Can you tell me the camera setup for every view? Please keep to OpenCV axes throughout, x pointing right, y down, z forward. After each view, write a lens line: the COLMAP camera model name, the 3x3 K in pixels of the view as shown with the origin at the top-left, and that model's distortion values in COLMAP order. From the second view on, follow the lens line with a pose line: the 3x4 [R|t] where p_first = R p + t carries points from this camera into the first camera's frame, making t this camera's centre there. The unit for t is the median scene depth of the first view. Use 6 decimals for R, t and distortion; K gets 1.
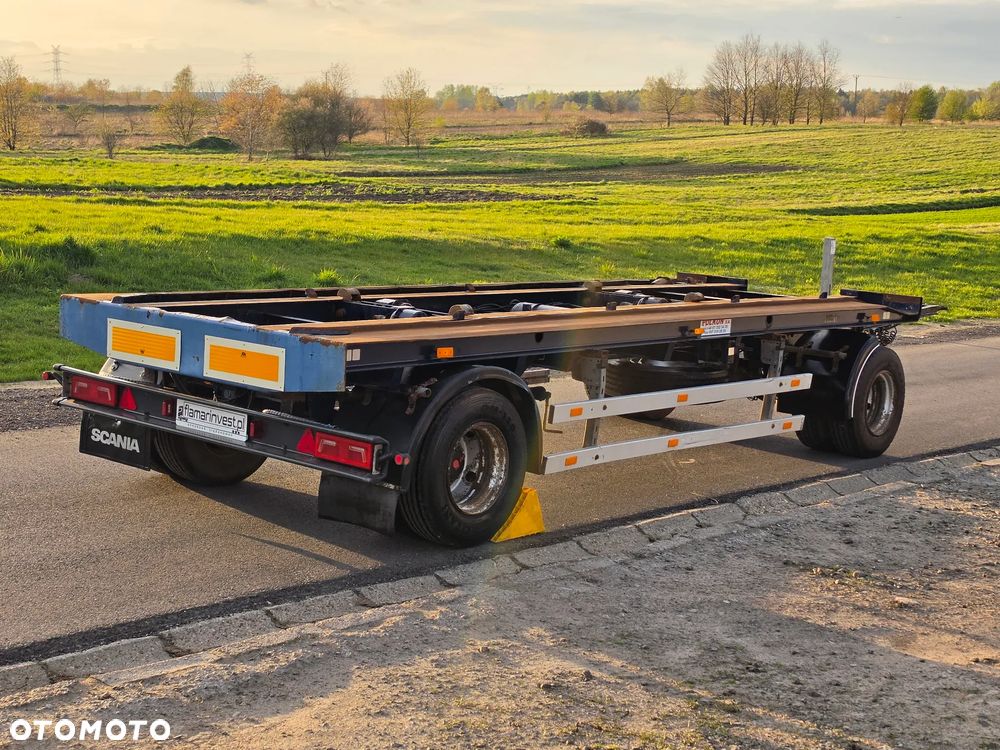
lens RADIAL K [[1487.9, 0, 502.5], [0, 1487.9, 380.4], [0, 0, 1]] dist [0.041389, 0.000000]
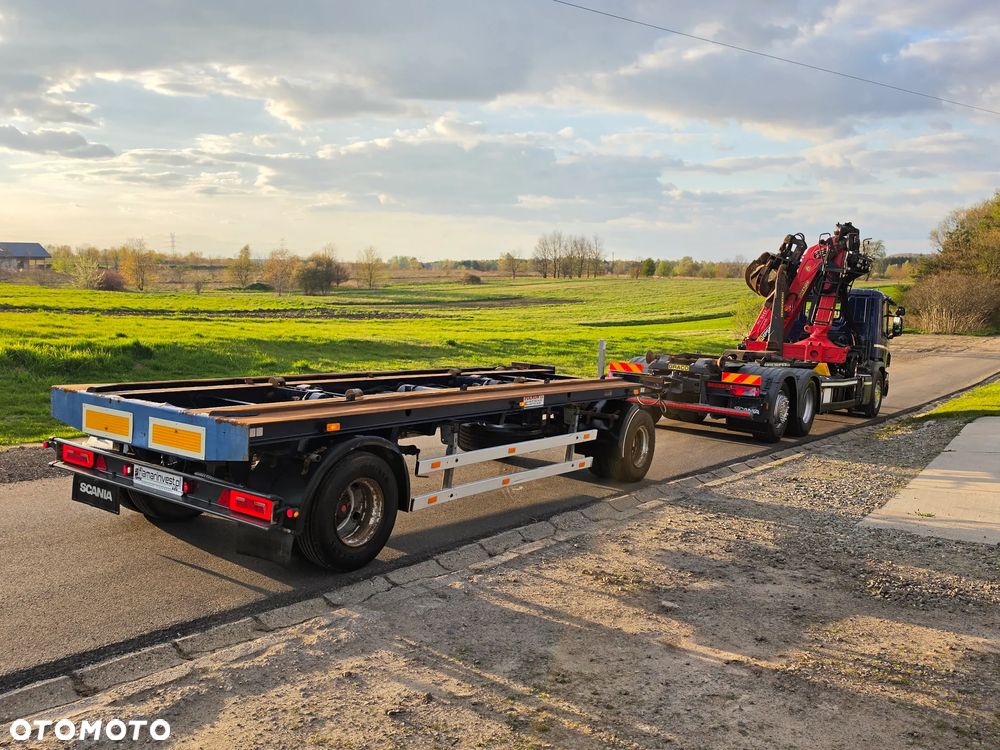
lens RADIAL K [[1282.2, 0, 500.9], [0, 1282.2, 372.5], [0, 0, 1]] dist [-0.029853, 0.000000]
pose [[0.992197, -0.005712, 0.124547, -0.036697], [0.014913, 0.997215, -0.073068, 0.021763], [-0.123783, 0.074355, 0.989520, -0.199497]]
